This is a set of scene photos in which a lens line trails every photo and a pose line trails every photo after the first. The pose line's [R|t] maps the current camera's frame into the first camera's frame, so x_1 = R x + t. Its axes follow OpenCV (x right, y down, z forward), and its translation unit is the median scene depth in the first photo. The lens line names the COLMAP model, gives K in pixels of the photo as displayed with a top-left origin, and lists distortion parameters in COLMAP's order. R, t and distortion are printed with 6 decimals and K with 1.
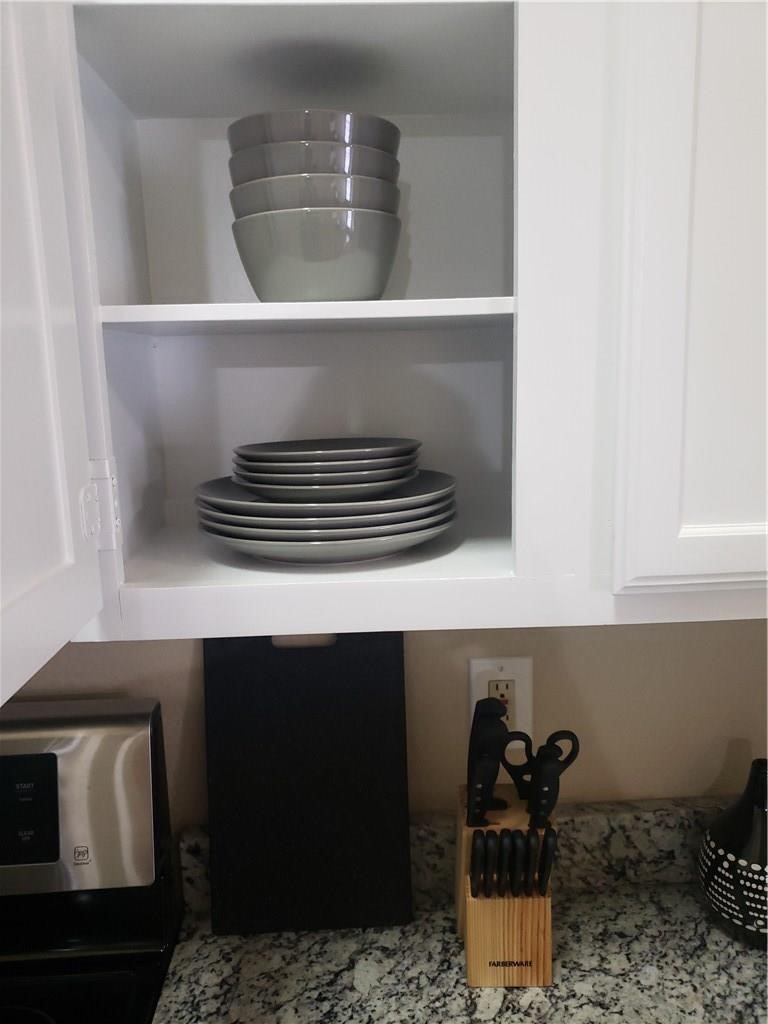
lens RADIAL K [[800.4, 0, 383.9], [0, 800.4, 510.9], [0, 0, 1]] dist [0.009833, 0.005071]
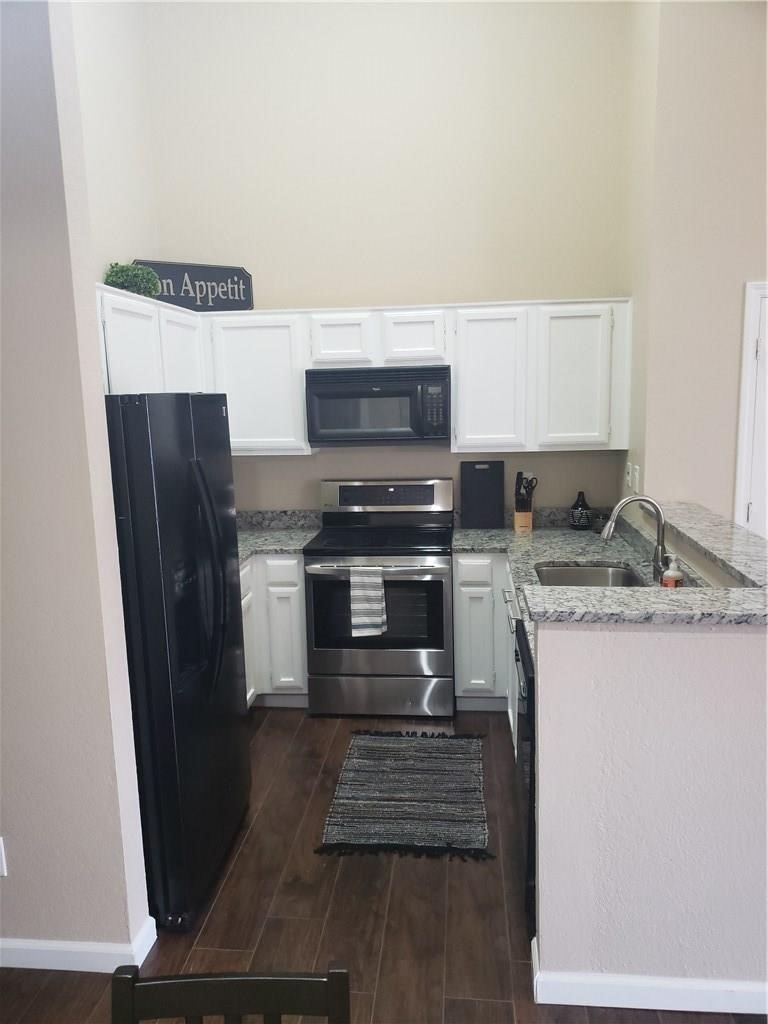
lens RADIAL K [[800.4, 0, 384.3], [0, 800.4, 513.8], [0, 0, 1]] dist [0.009833, 0.005071]
pose [[0.986972, 0.027085, -0.158595, 0.088601], [-0.033535, 0.998710, -0.038133, 0.694320], [0.157357, 0.042954, 0.986607, -4.021123]]
